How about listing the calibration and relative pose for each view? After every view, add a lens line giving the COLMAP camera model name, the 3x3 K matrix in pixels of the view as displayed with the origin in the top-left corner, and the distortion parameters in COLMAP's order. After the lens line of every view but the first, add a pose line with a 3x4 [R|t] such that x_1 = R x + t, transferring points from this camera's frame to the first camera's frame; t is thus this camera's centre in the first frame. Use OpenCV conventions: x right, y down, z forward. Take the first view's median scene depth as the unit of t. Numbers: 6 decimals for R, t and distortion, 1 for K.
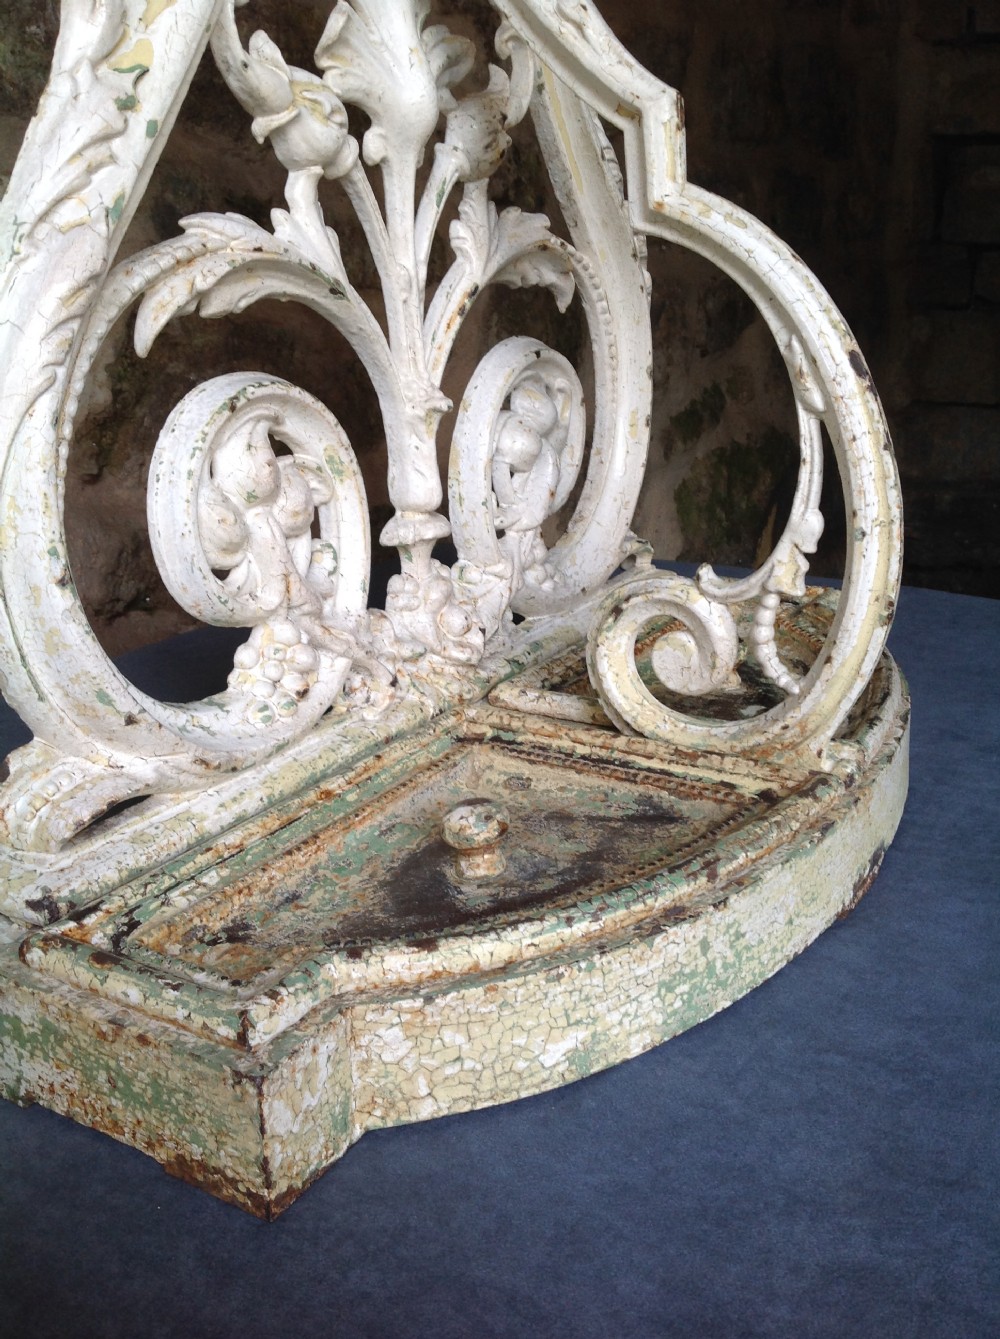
lens RADIAL K [[1275.6, 0, 492.4], [0, 1275.6, 667.7], [0, 0, 1]] dist [0.185521, -0.500505]
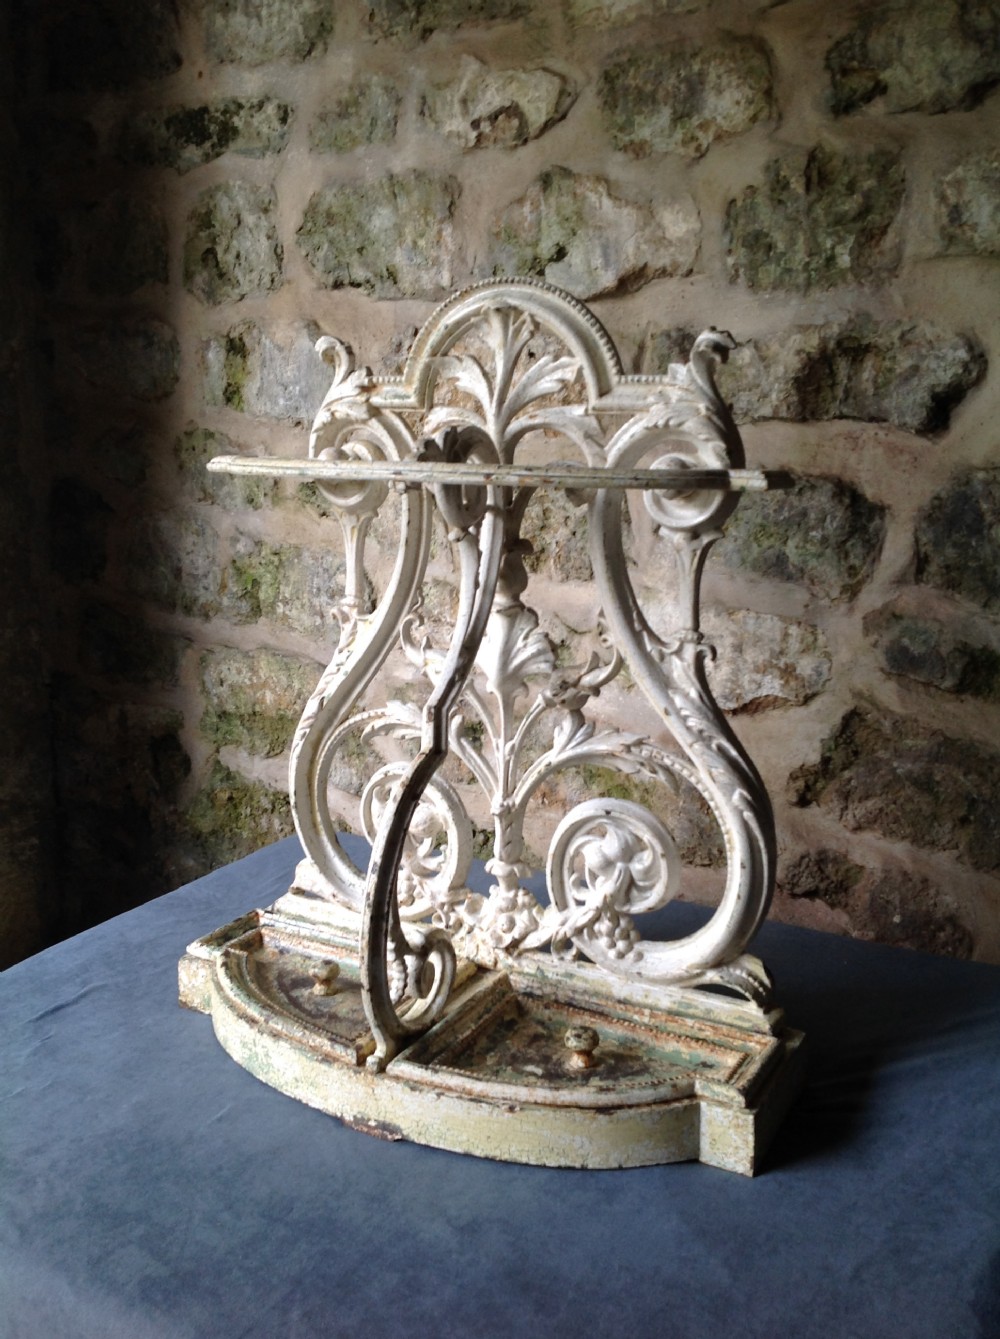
lens RADIAL K [[1263.7, 0, 492.2], [0, 1263.7, 666.9], [0, 0, 1]] dist [0.186345, -0.481379]
pose [[0.059447, 0.239173, -0.969155, 2.149978], [-0.315927, 0.925475, 0.209015, -0.982910], [0.946919, 0.293757, 0.130578, 0.836357]]
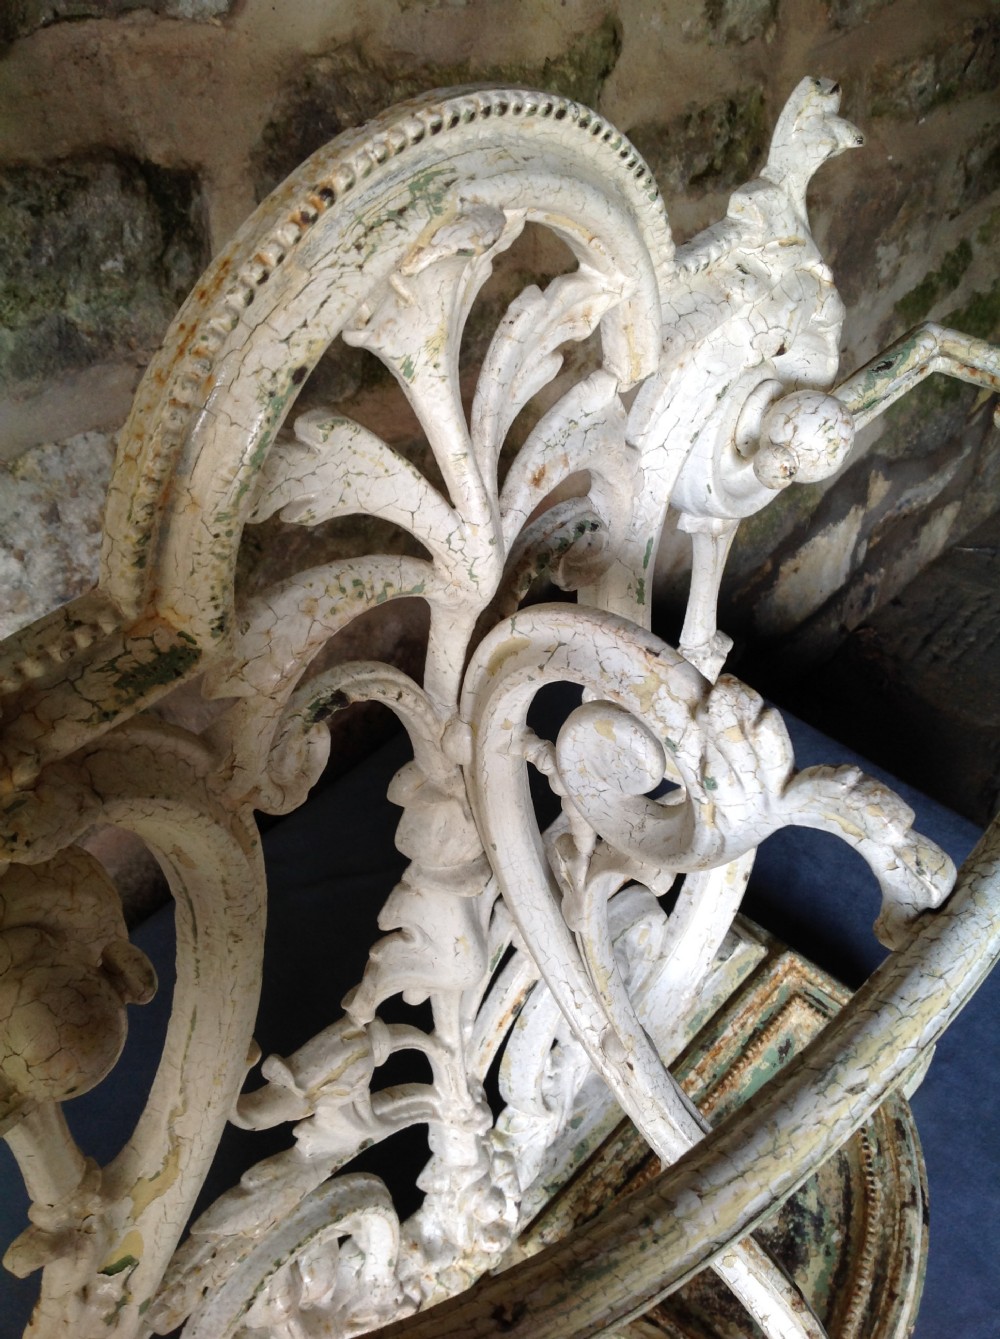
lens RADIAL K [[1290.0, 0, 499.7], [0, 1290.0, 663.2], [0, 0, 1]] dist [0.104456, -0.274154]
pose [[0.983305, 0.142662, -0.112951, 0.046289], [-0.077995, 0.891270, 0.446715, -1.189906], [0.164399, -0.430448, 0.887518, 0.325766]]
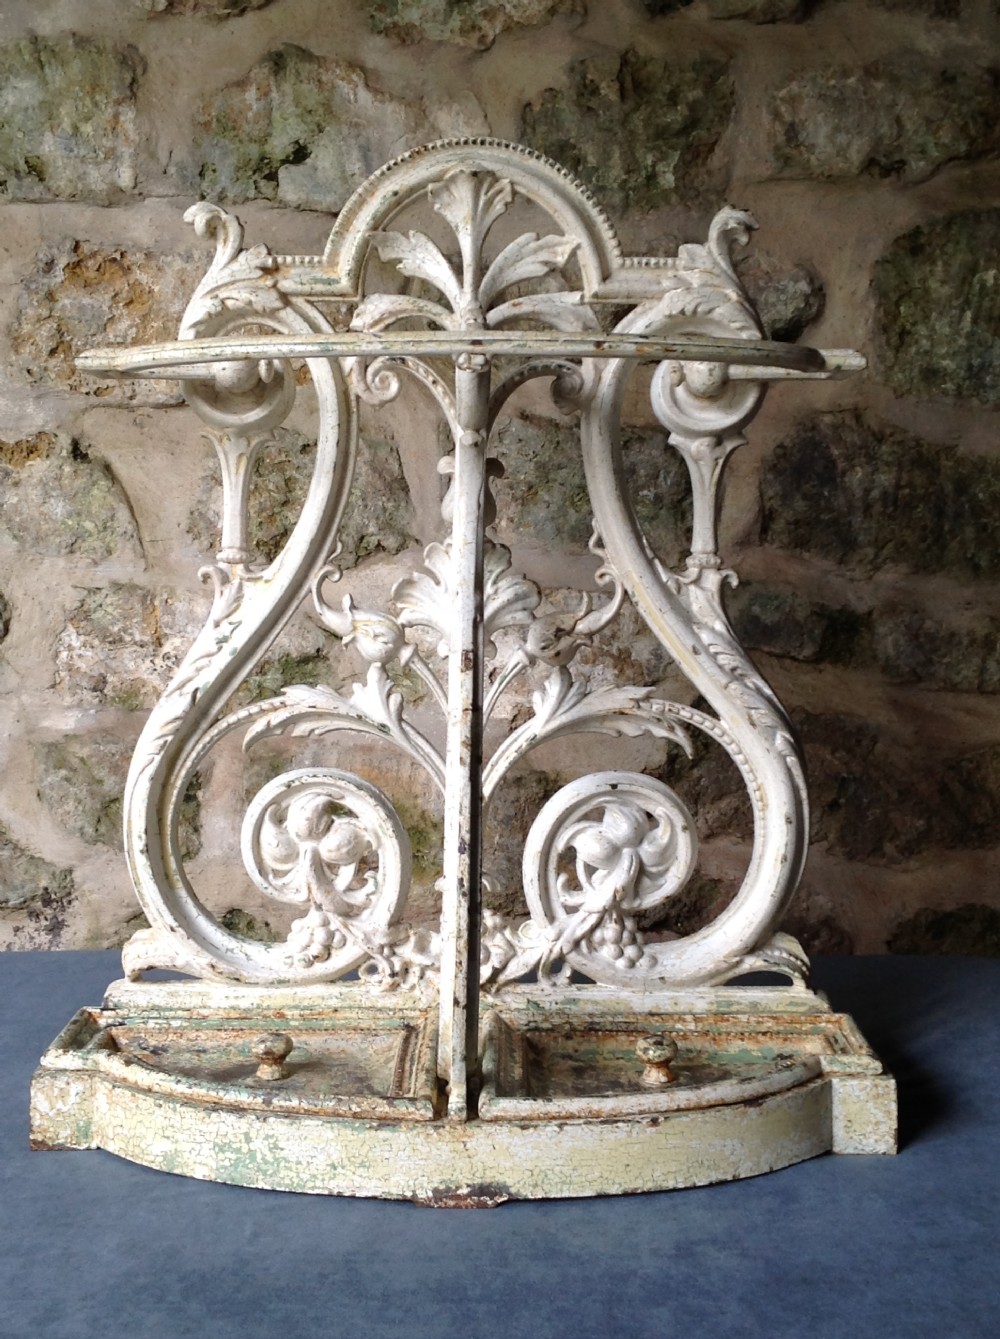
lens RADIAL K [[1769.5, 0, 495.0], [0, 1769.5, 662.5], [0, 0, 1]] dist [0.210086, -0.586923]
pose [[0.527200, 0.121608, -0.840995, 2.104673], [-0.285335, 0.957576, -0.040405, -0.359438], [0.800403, 0.261267, 0.539532, -0.177214]]
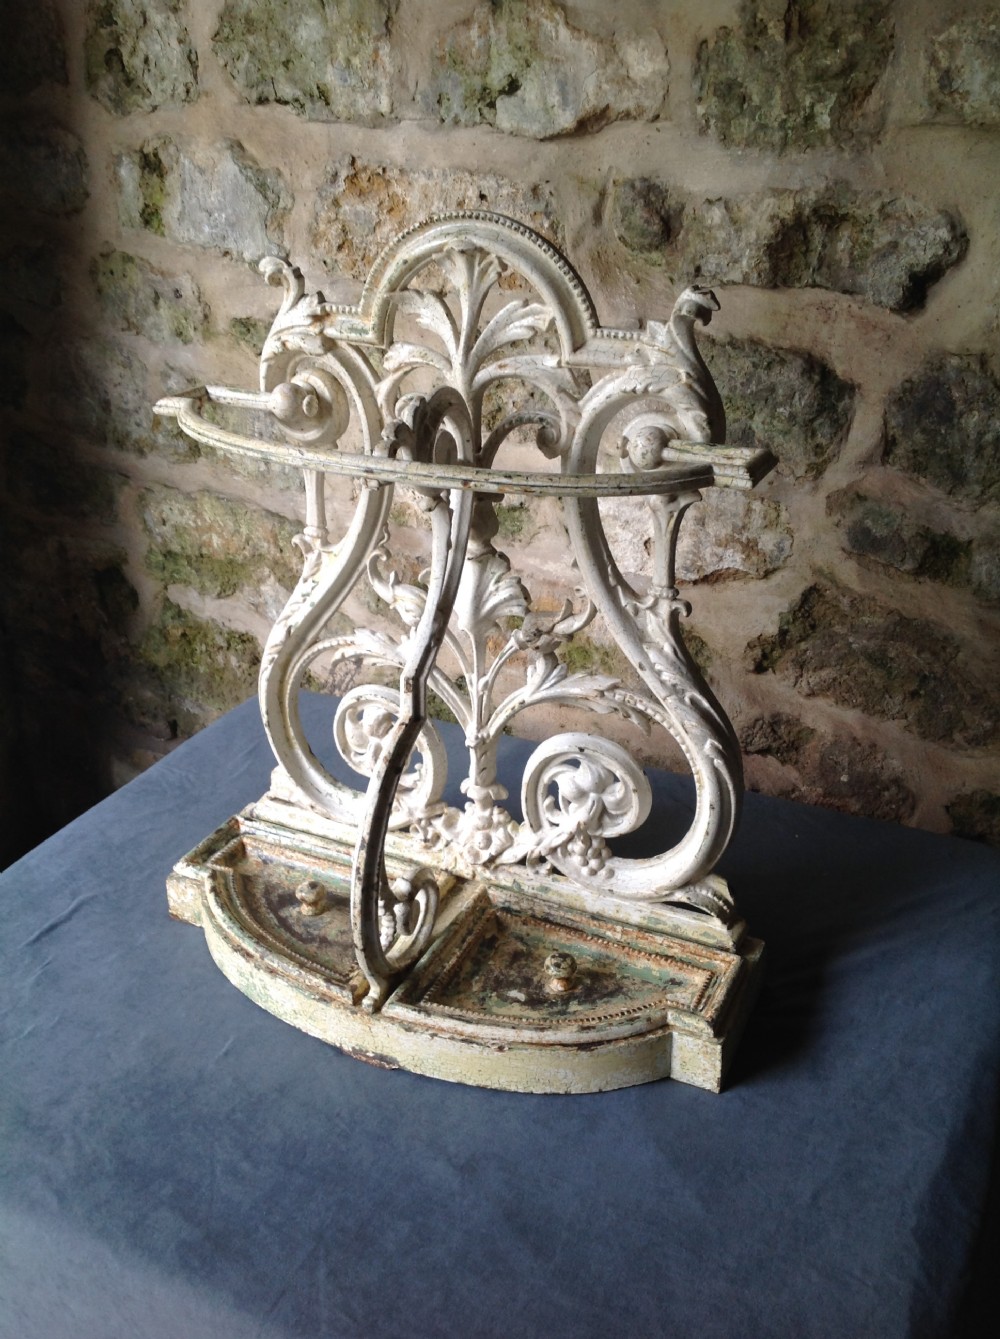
lens RADIAL K [[1275.6, 0, 492.4], [0, 1275.6, 667.7], [0, 0, 1]] dist [0.185521, -0.500505]
pose [[0.121247, 0.470080, -0.874256, 1.991051], [-0.306046, 0.855549, 0.417577, -1.388364], [0.944264, 0.216933, 0.247599, 0.638269]]
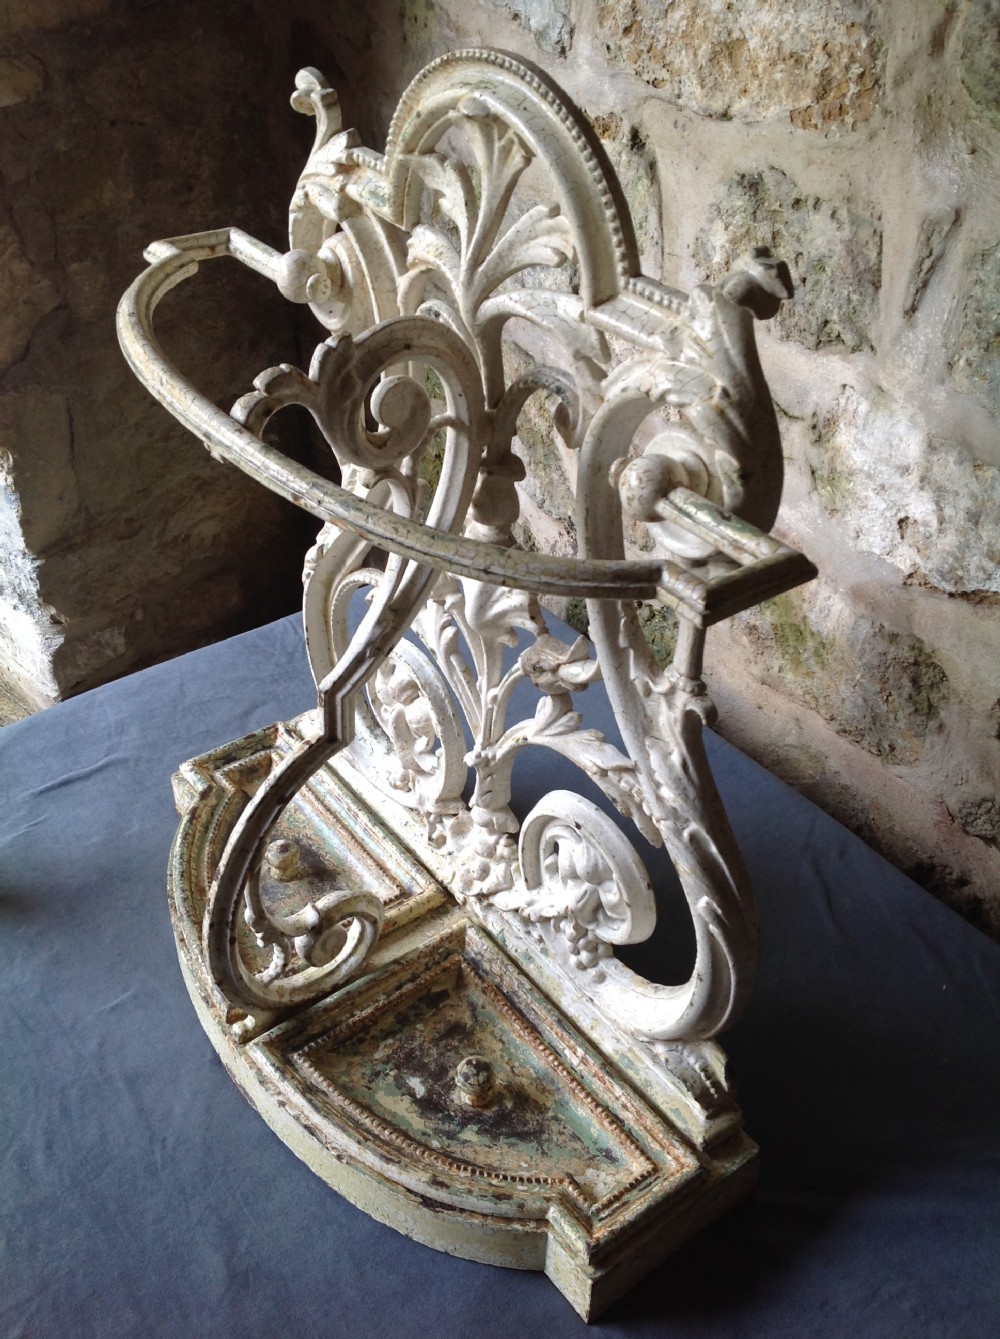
lens RADIAL K [[1275.6, 0, 492.4], [0, 1275.6, 667.7], [0, 0, 1]] dist [0.185521, -0.500505]
pose [[-0.347638, 0.597975, -0.722201, 1.202356], [-0.300193, 0.658716, 0.689911, -1.629820], [0.888275, 0.456639, -0.049487, 1.284588]]
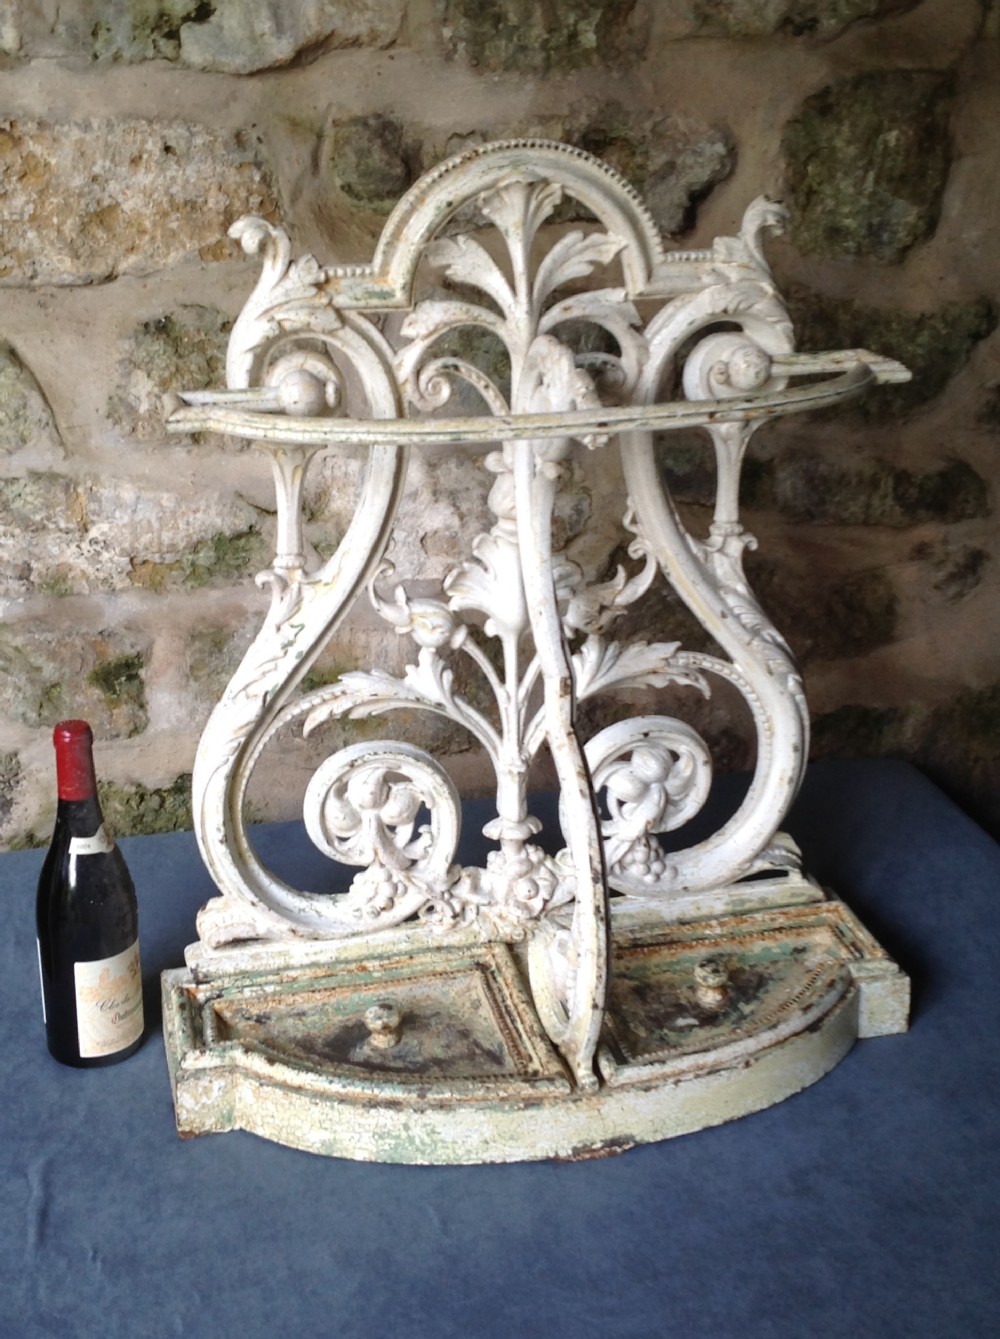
lens RADIAL K [[1742.6, 0, 492.4], [0, 1742.6, 666.0], [0, 0, 1]] dist [0.204188, -0.559999]
pose [[0.714878, 0.290562, -0.636021, 1.615090], [-0.236691, 0.956436, 0.170904, -0.863245], [0.657972, 0.028365, 0.752508, -0.862121]]
